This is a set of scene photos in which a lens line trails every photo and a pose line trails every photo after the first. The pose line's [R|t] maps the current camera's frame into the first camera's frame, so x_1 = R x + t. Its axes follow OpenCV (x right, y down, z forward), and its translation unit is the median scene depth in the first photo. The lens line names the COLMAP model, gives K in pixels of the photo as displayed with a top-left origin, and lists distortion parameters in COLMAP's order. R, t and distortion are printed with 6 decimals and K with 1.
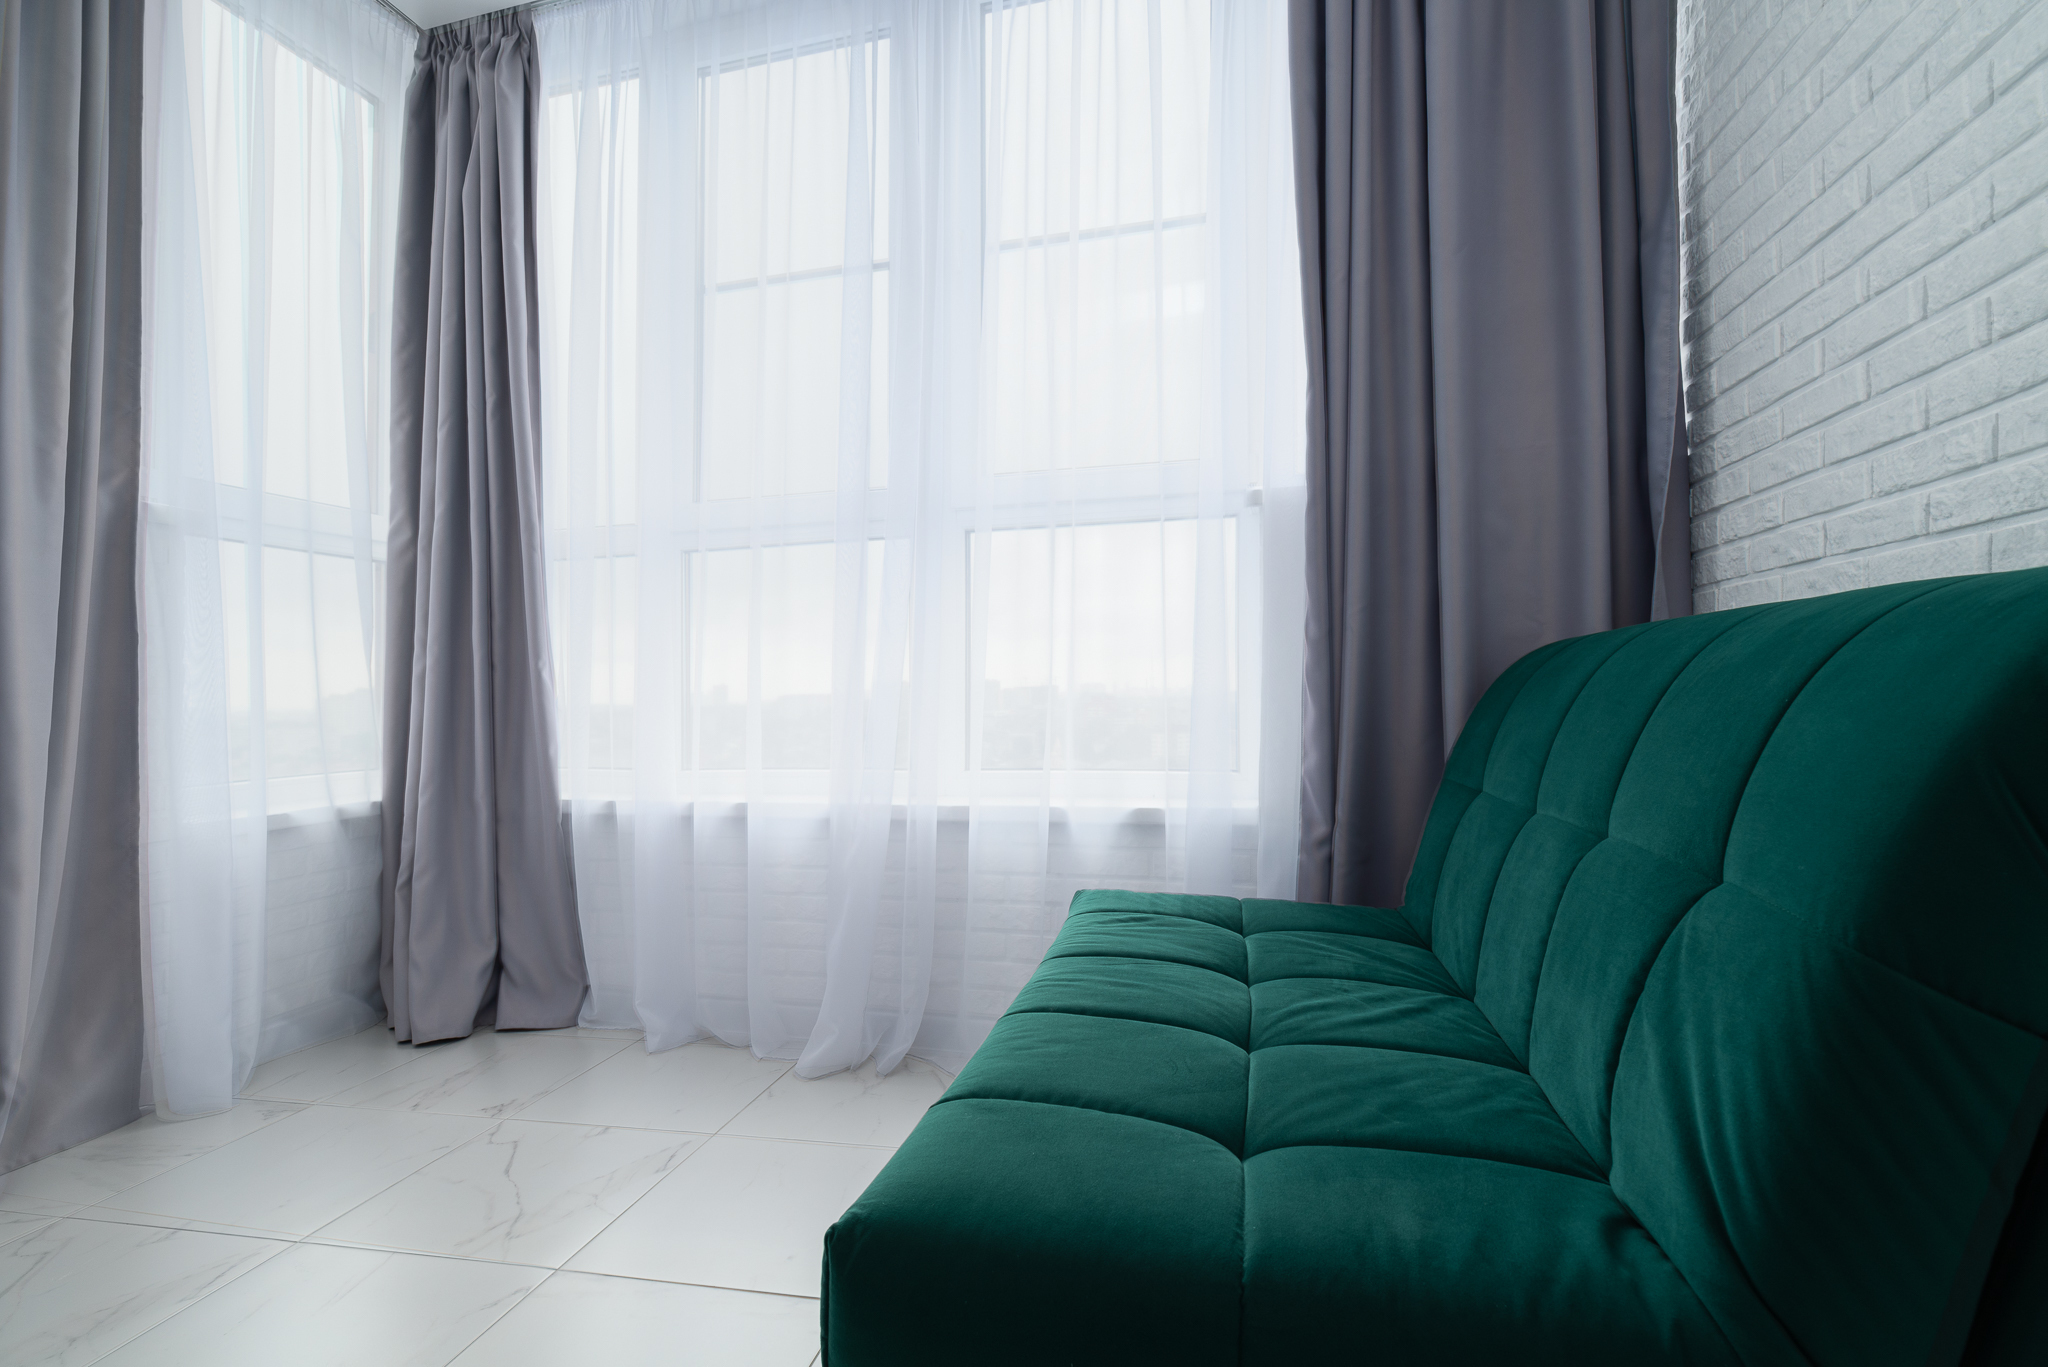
lens RADIAL K [[1009.1, 0, 1040.6], [0, 1009.1, 682.7], [0, 0, 1]] dist [0.000495, -0.001716]
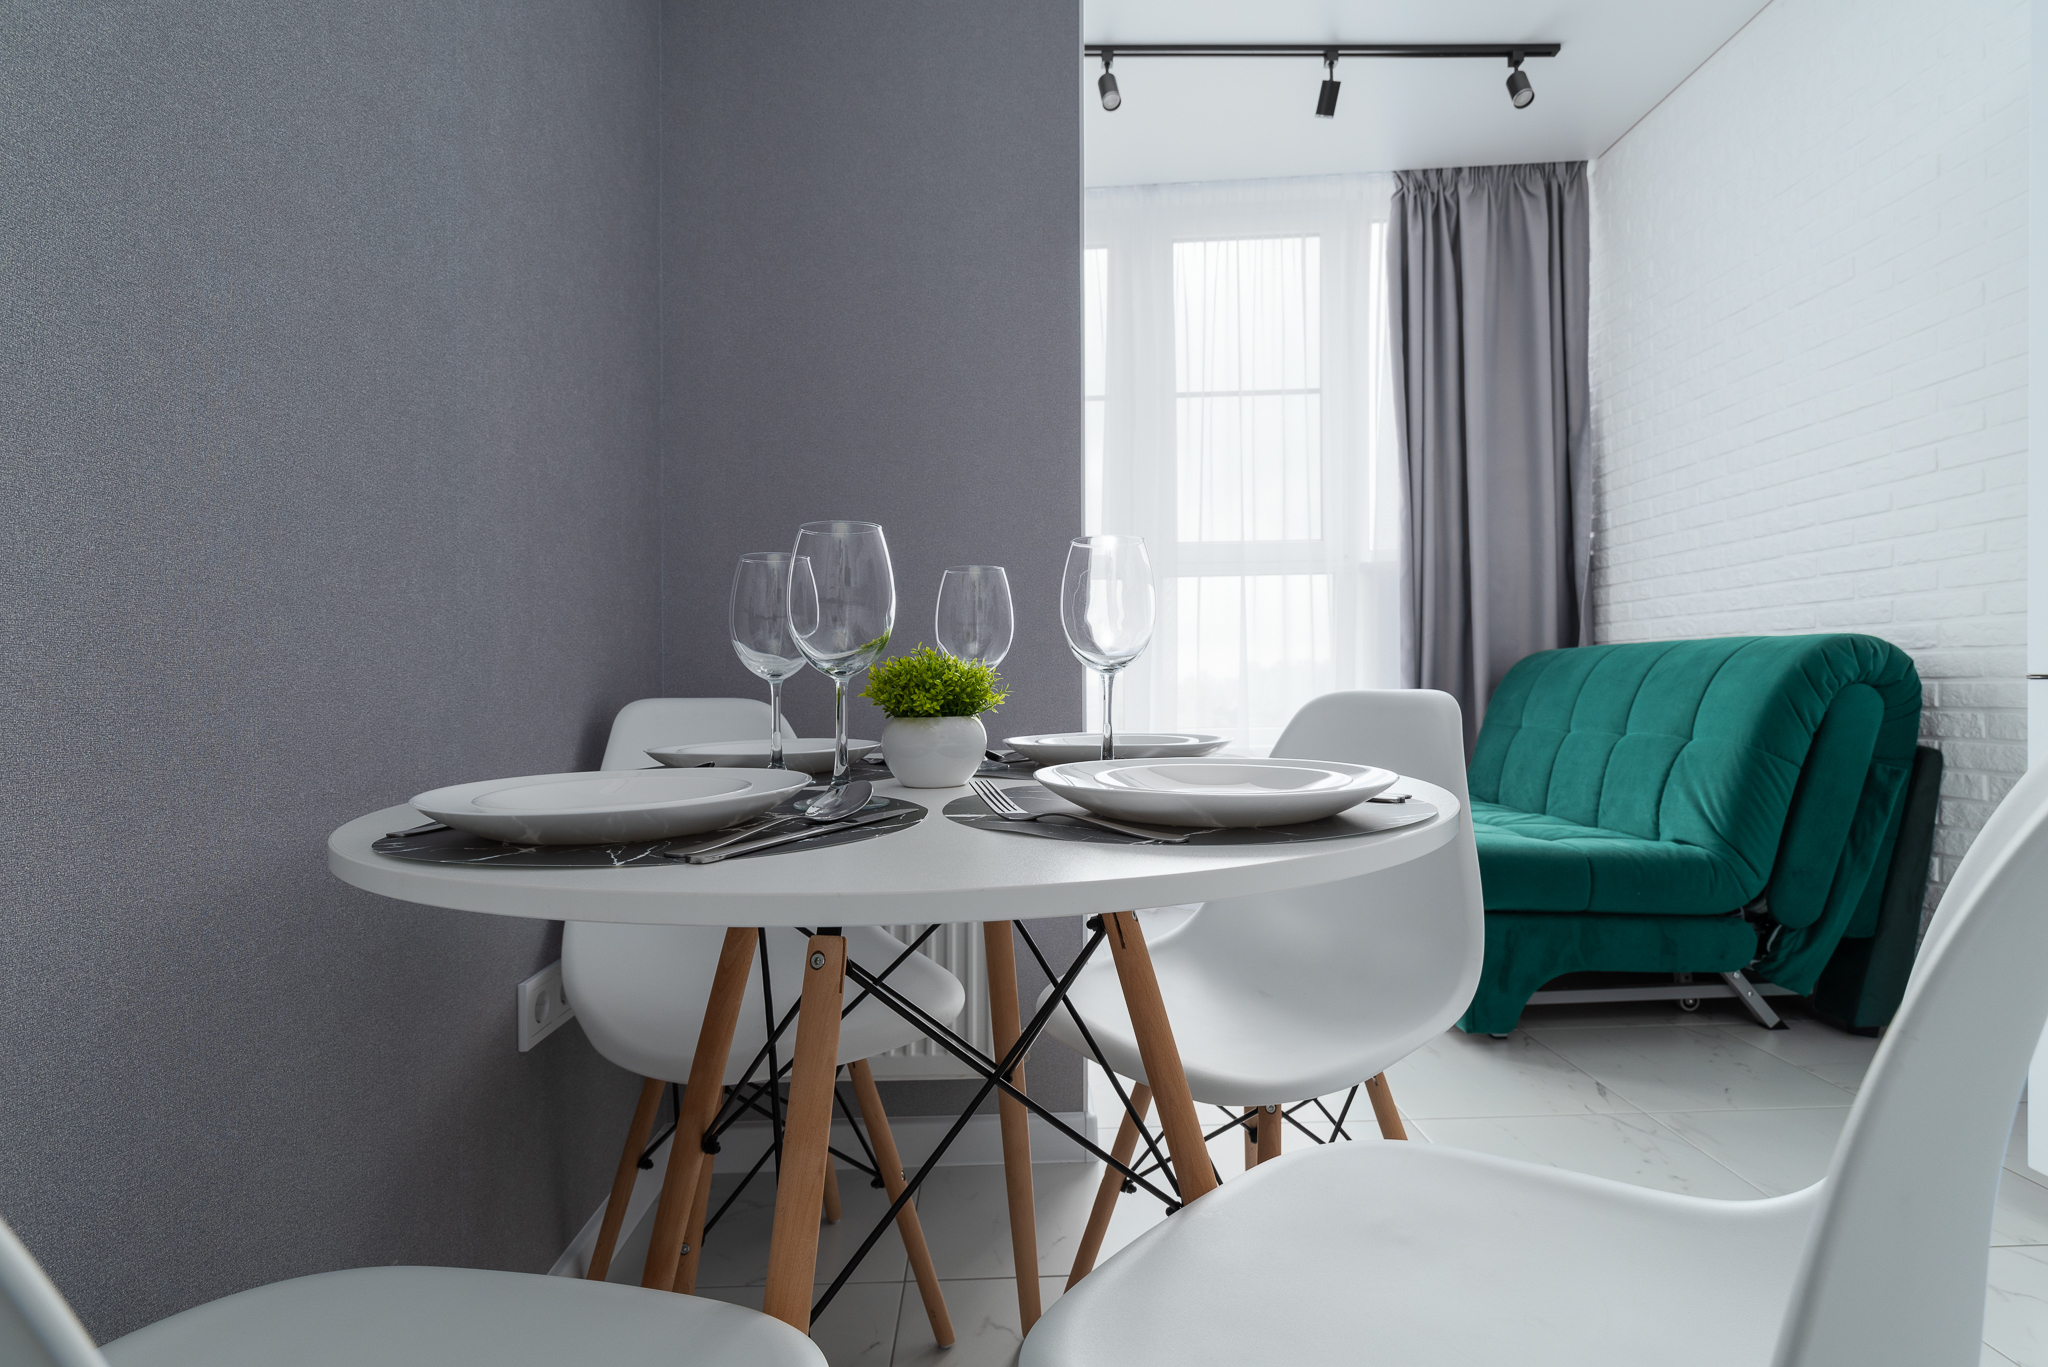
lens RADIAL K [[1009.1, 0, 1019.4], [0, 1009.1, 686.2], [0, 0, 1]] dist [0.000495, -0.001716]
pose [[0.978386, -0.000068, 0.206785, -0.827677], [-0.001723, 0.999963, 0.008479, 0.008783], [-0.206778, -0.008652, 0.978350, -0.658183]]
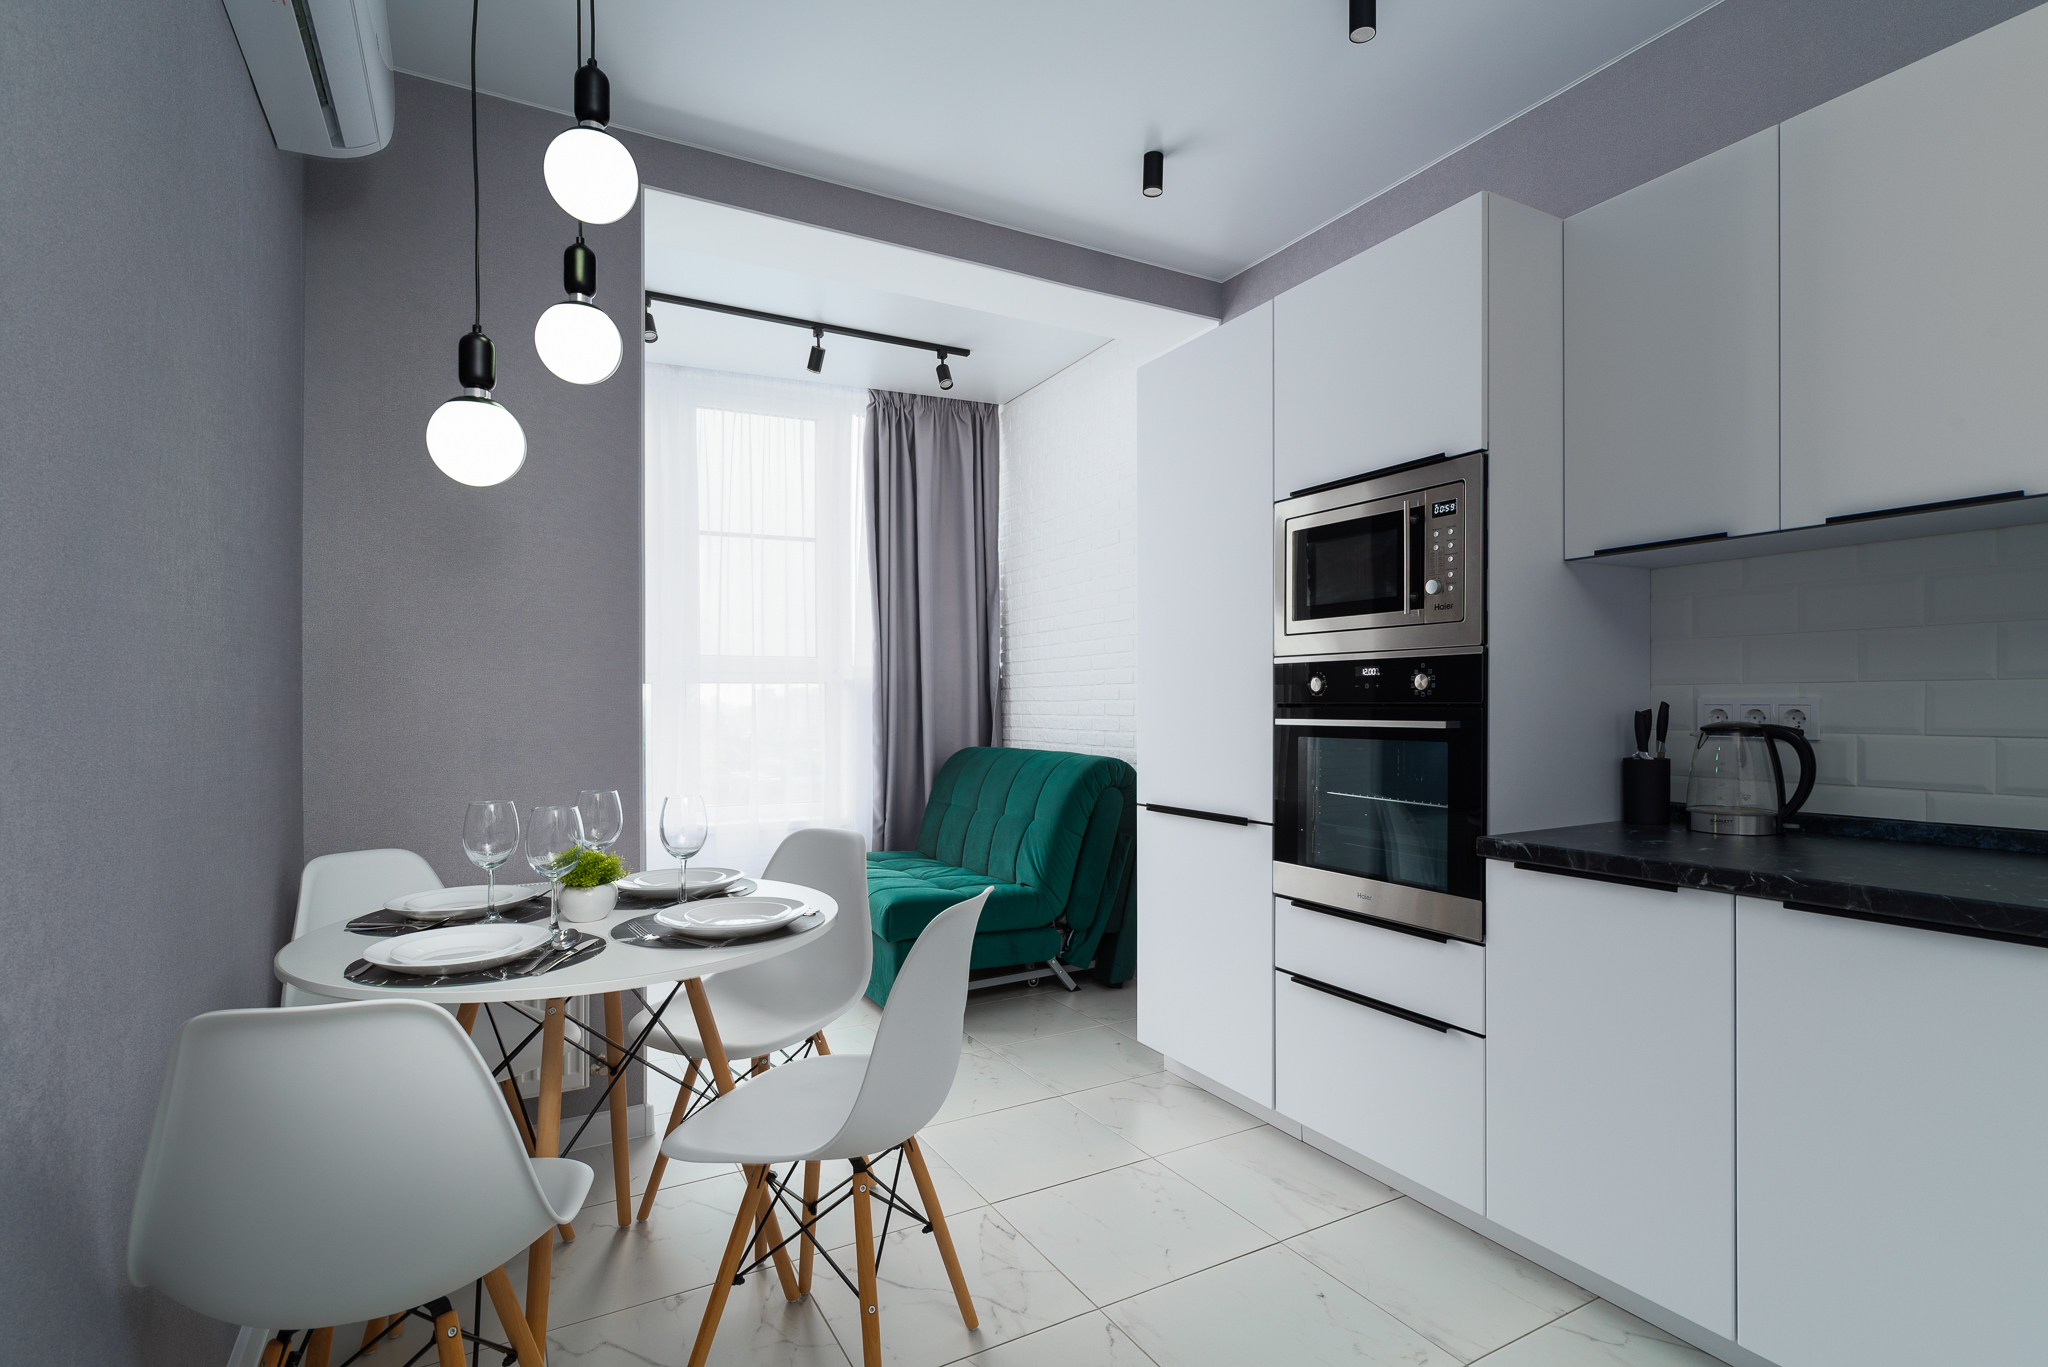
lens RADIAL K [[1009.1, 0, 1046.8], [0, 1009.1, 718.3], [0, 0, 1]] dist [0.000495, -0.001716]
pose [[0.760268, -0.001797, 0.649607, -1.066552], [-0.006572, 0.999924, 0.010457, -0.148757], [-0.649576, -0.012219, 0.760198, -1.192311]]
